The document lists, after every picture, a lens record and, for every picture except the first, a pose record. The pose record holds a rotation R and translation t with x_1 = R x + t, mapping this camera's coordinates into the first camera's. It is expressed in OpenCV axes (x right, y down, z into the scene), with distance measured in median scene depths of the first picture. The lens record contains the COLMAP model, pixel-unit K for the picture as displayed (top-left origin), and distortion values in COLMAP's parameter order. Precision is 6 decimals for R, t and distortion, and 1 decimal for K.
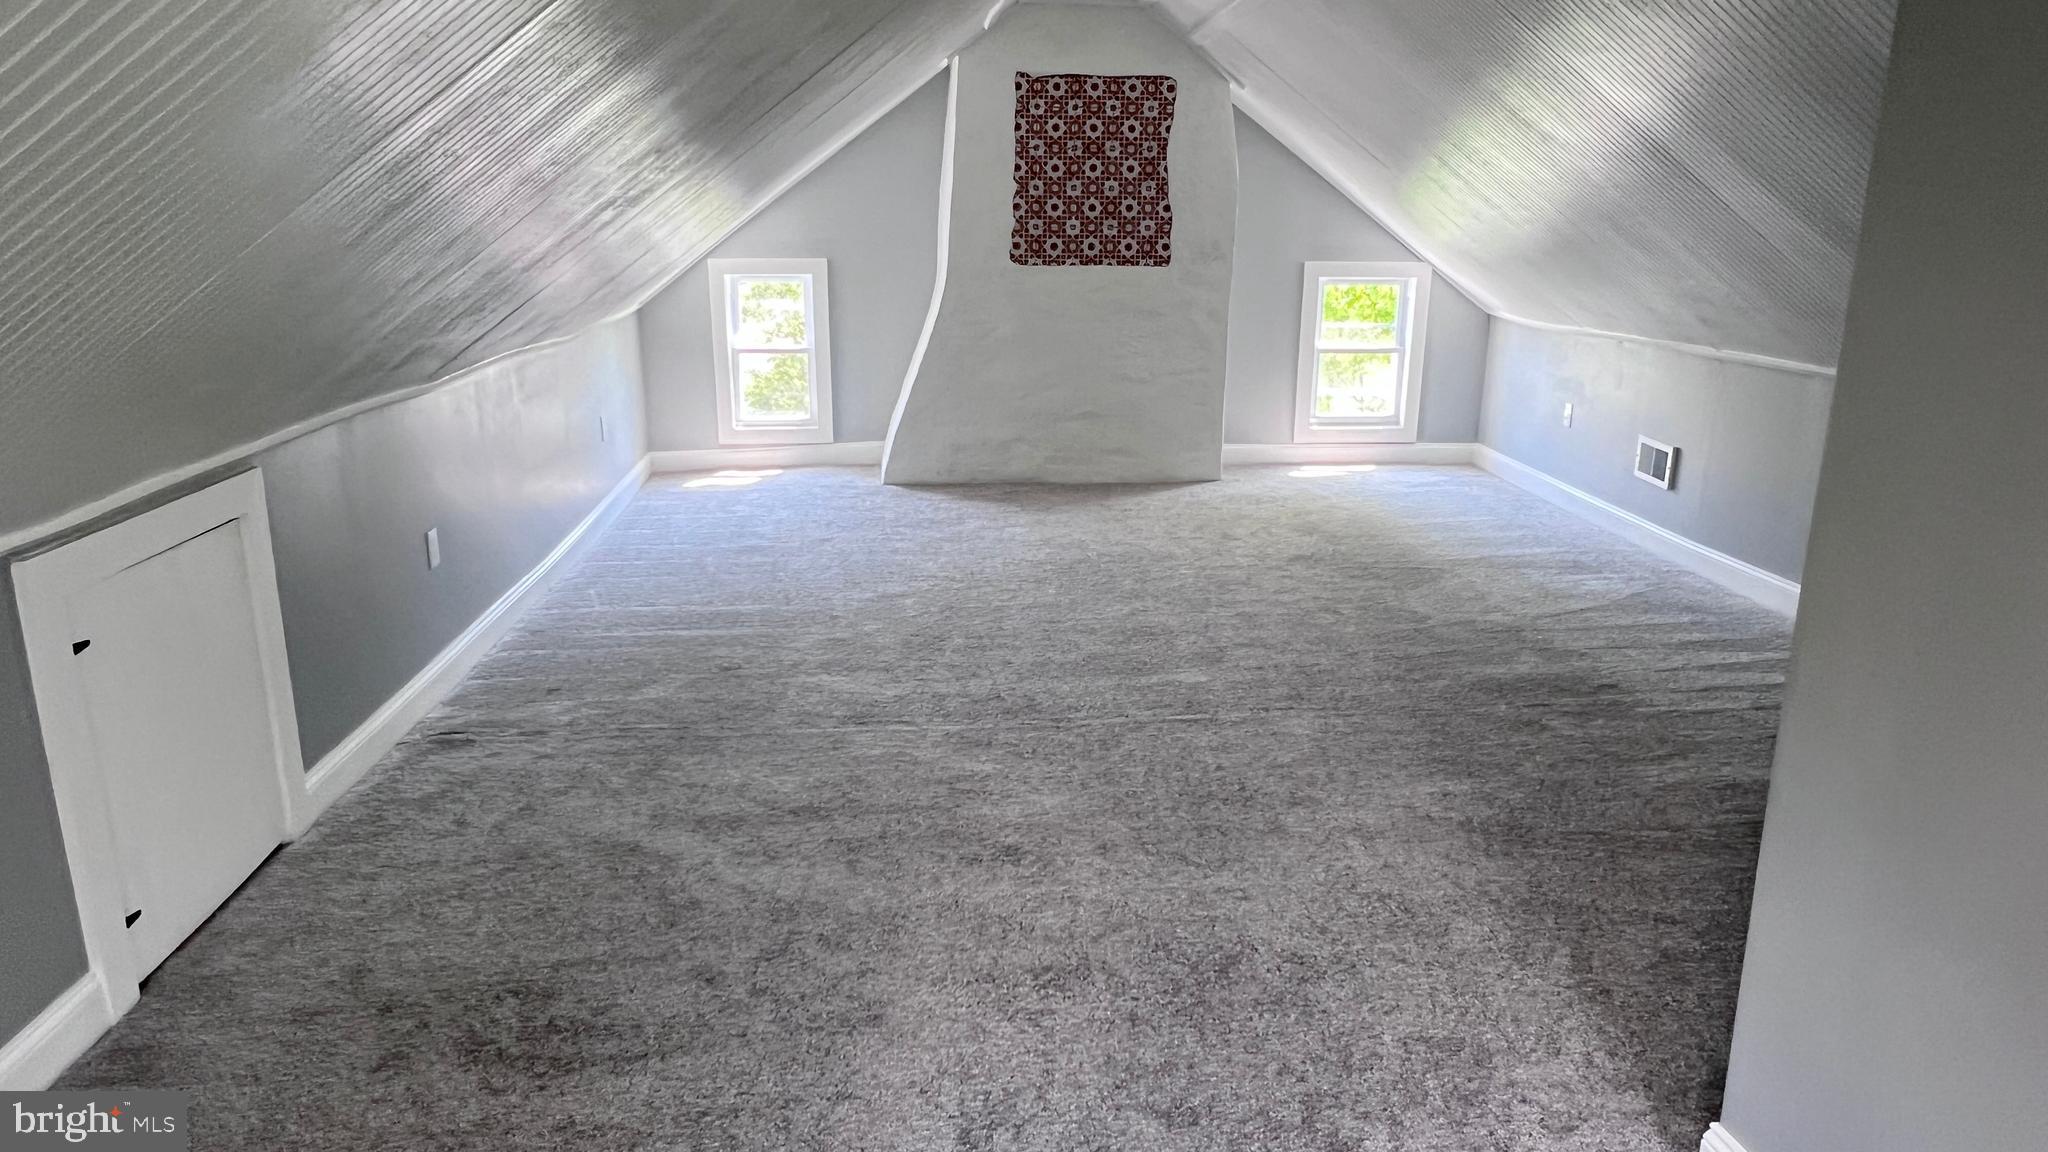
lens RADIAL K [[1349.0, 0, 1024.0], [0, 1349.0, 574.5], [0, 0, 1]] dist [0.012388, 0.000703]
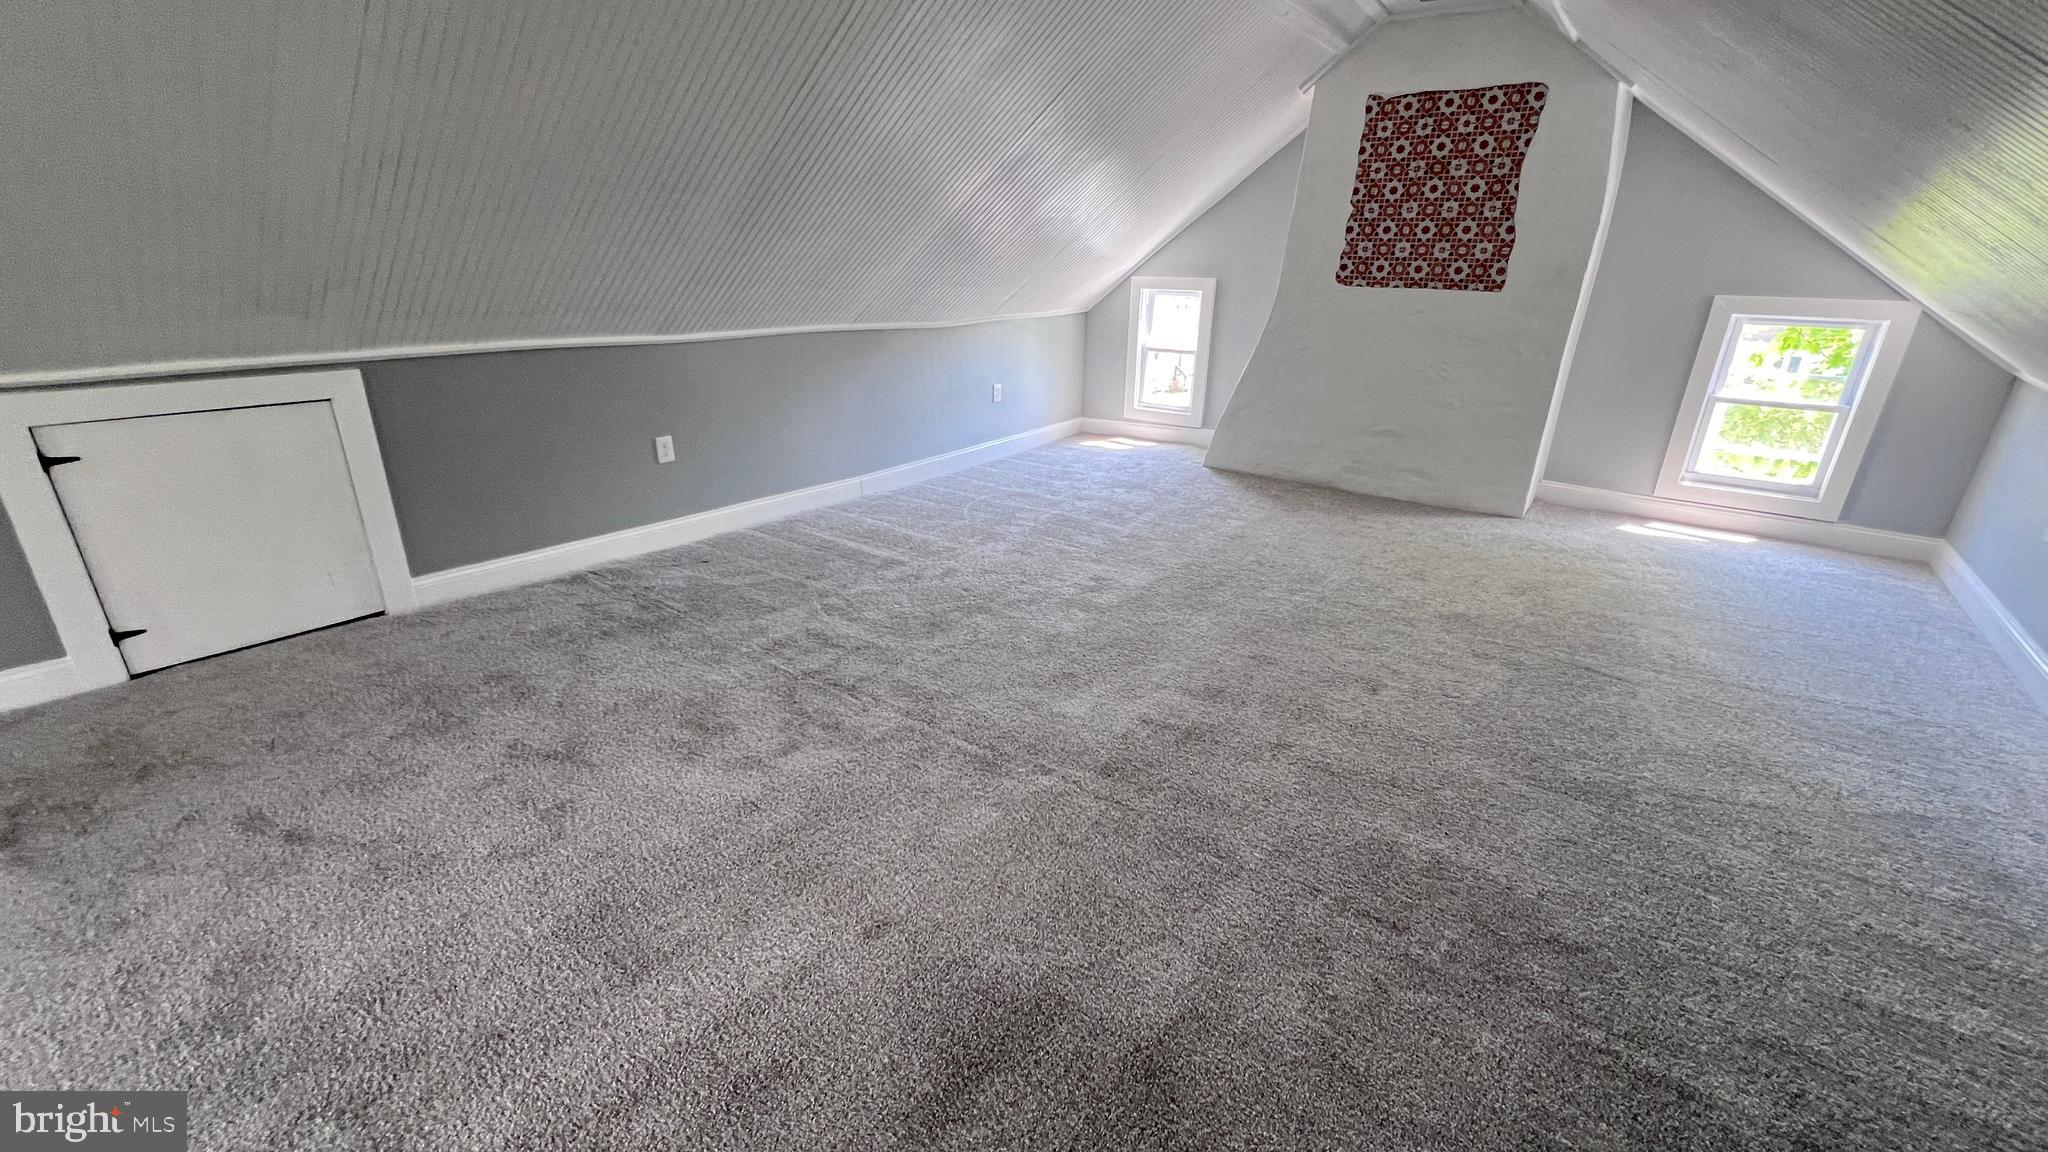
lens RADIAL K [[827.7, 0, 1018.9], [0, 827.7, 581.2], [0, 0, 1]] dist [-0.000310, -0.000233]
pose [[0.742635, 0.249679, -0.621412, 0.277614], [-0.186818, 0.968303, 0.165796, -0.060888], [0.643111, -0.007035, 0.765740, 0.322160]]
